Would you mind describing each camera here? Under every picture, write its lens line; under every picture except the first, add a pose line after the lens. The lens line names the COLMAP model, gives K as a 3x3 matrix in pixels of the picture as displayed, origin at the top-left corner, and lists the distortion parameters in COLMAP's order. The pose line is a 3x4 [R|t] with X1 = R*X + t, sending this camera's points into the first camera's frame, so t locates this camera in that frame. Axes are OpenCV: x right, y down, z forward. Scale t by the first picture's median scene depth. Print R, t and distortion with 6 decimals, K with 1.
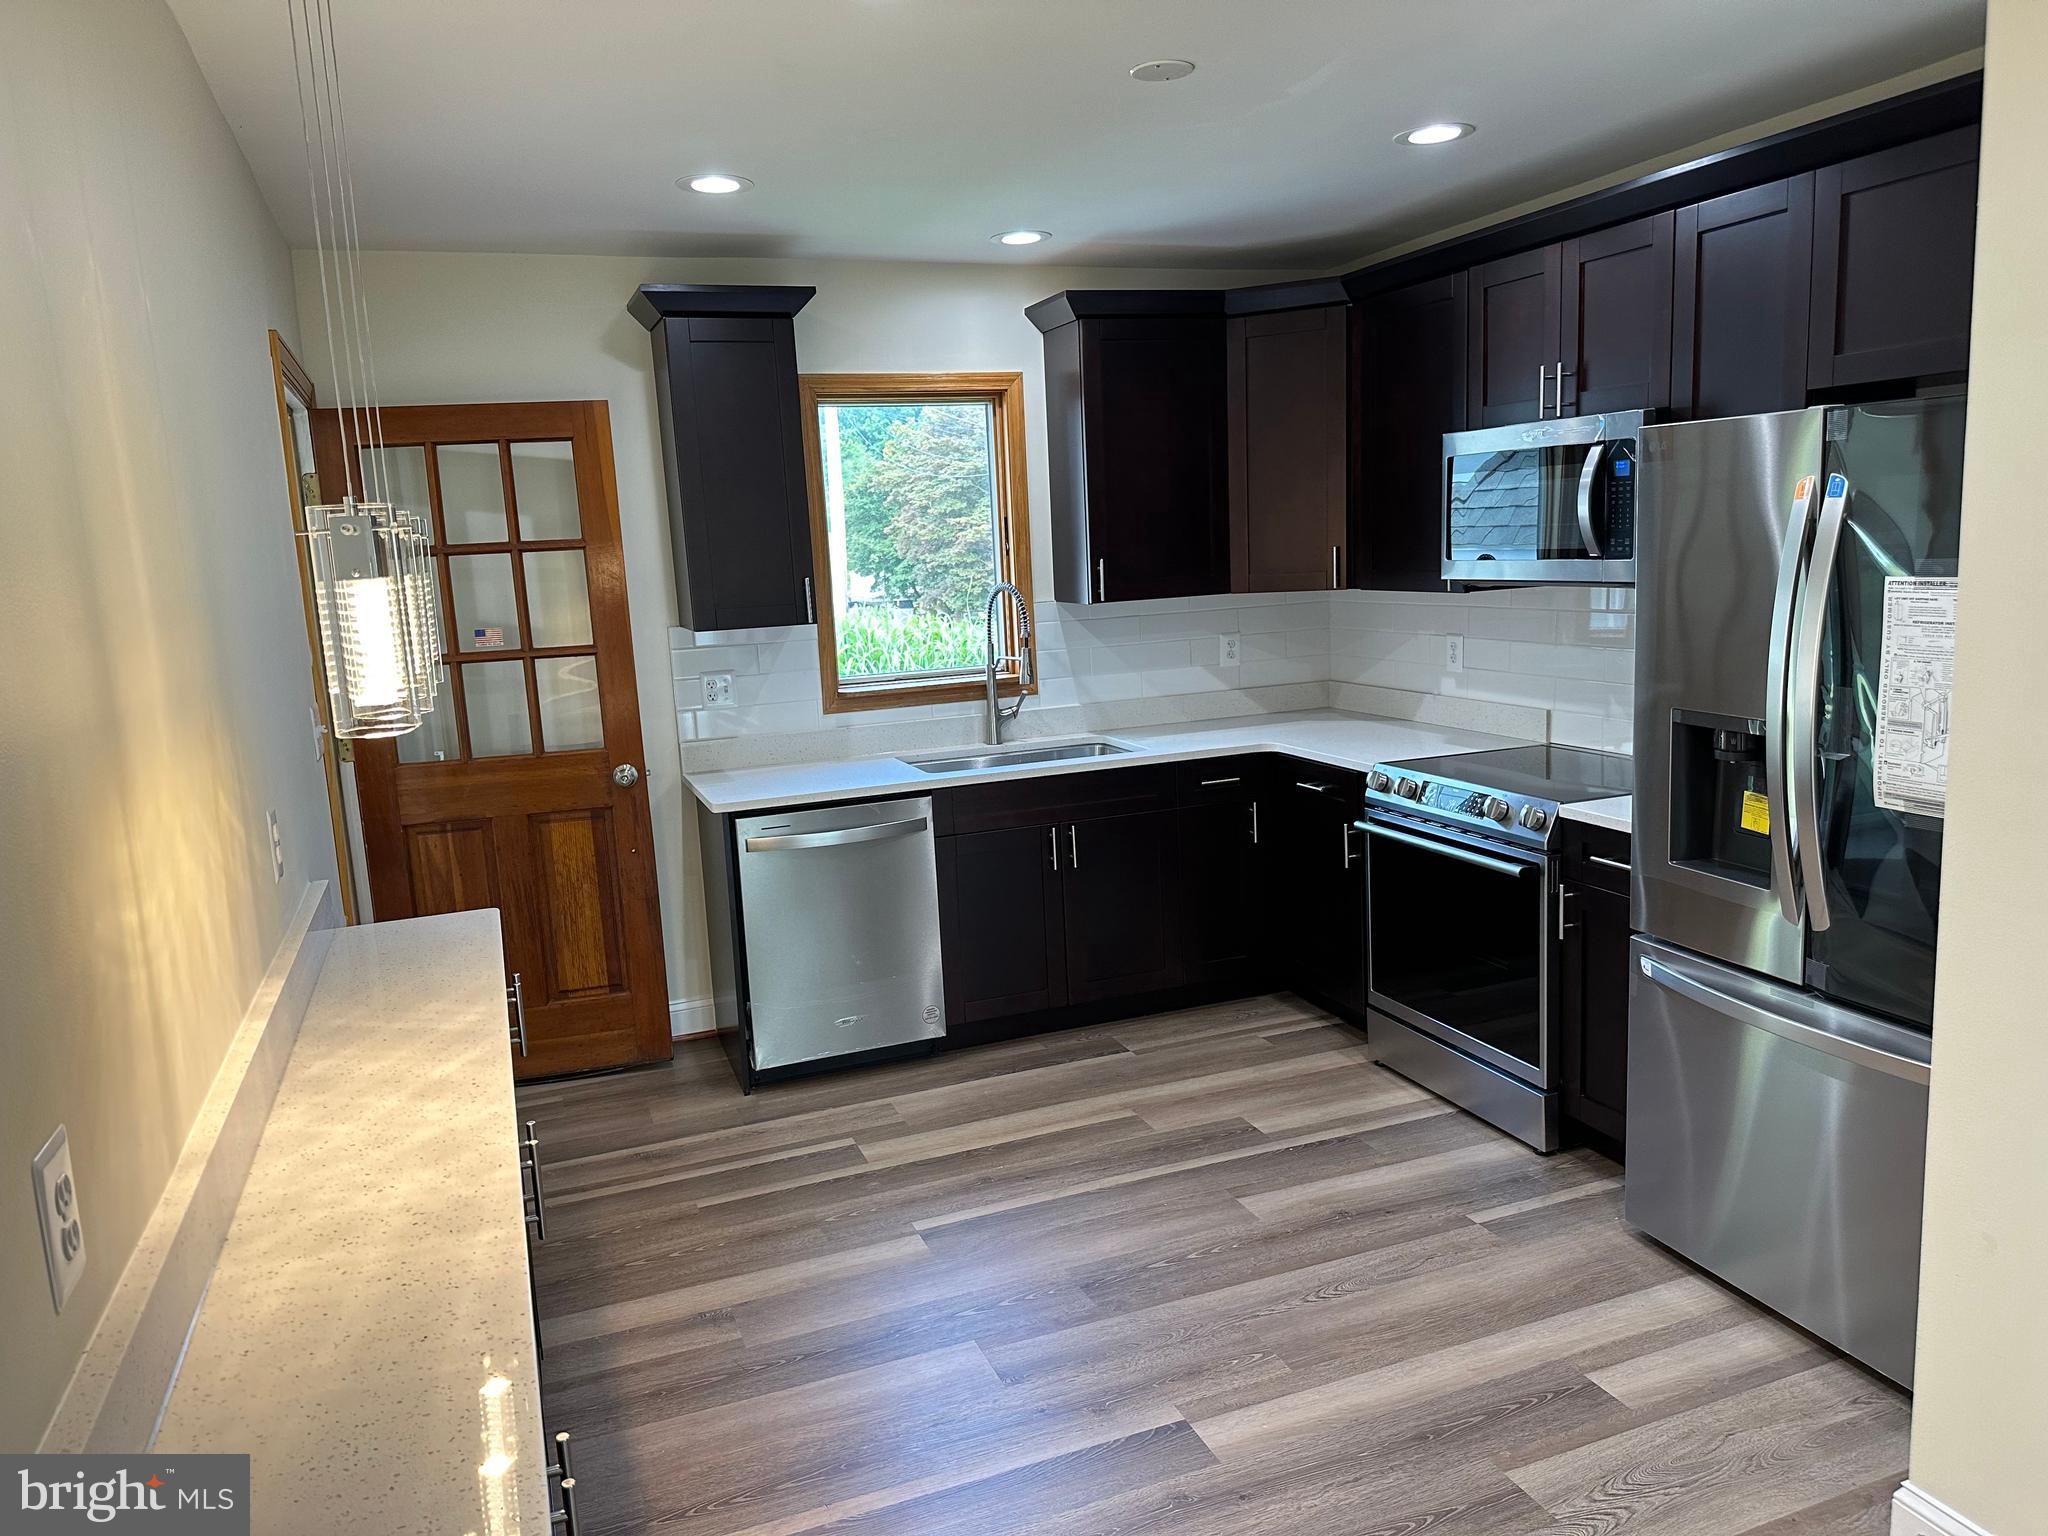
lens RADIAL K [[1433.5, 0, 1024.0], [0, 1433.5, 768.0], [0, 0, 1]] dist [0.110269, -0.127897]
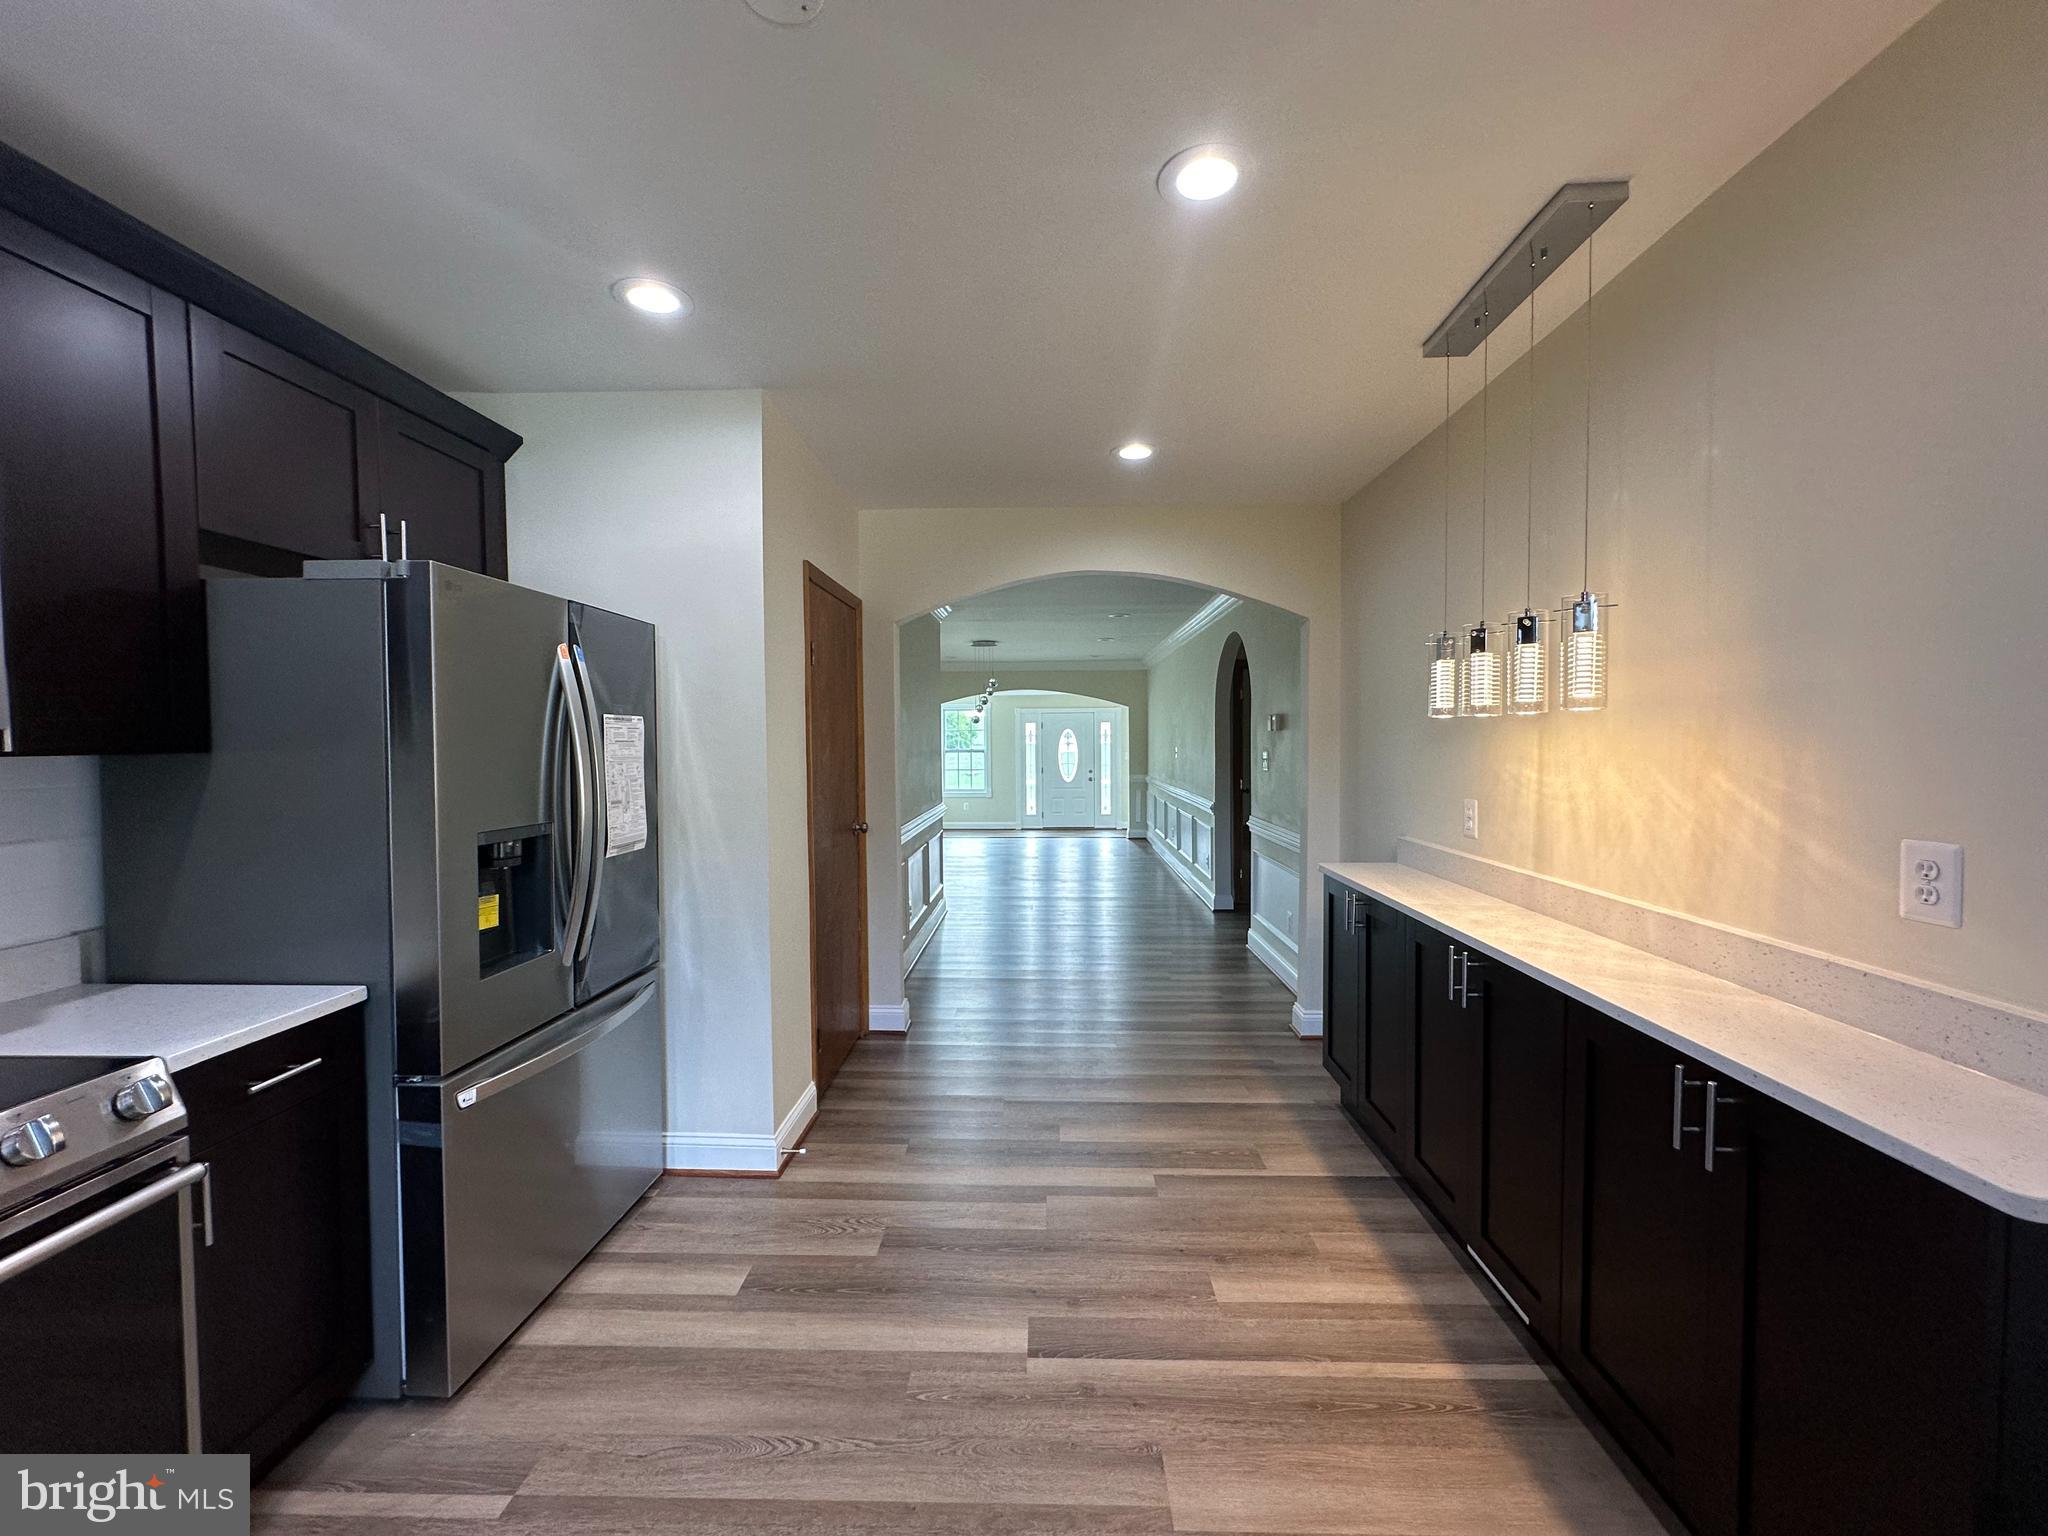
lens RADIAL K [[815.6, 0, 1022.4], [0, 815.6, 762.7], [0, 0, 1]] dist [-0.000989, 0.000535]
pose [[-0.917436, 0.044449, 0.395394, -0.136615], [0.116379, 0.980259, 0.159838, -0.118670], [-0.380484, 0.192657, -0.904497, 1.161196]]
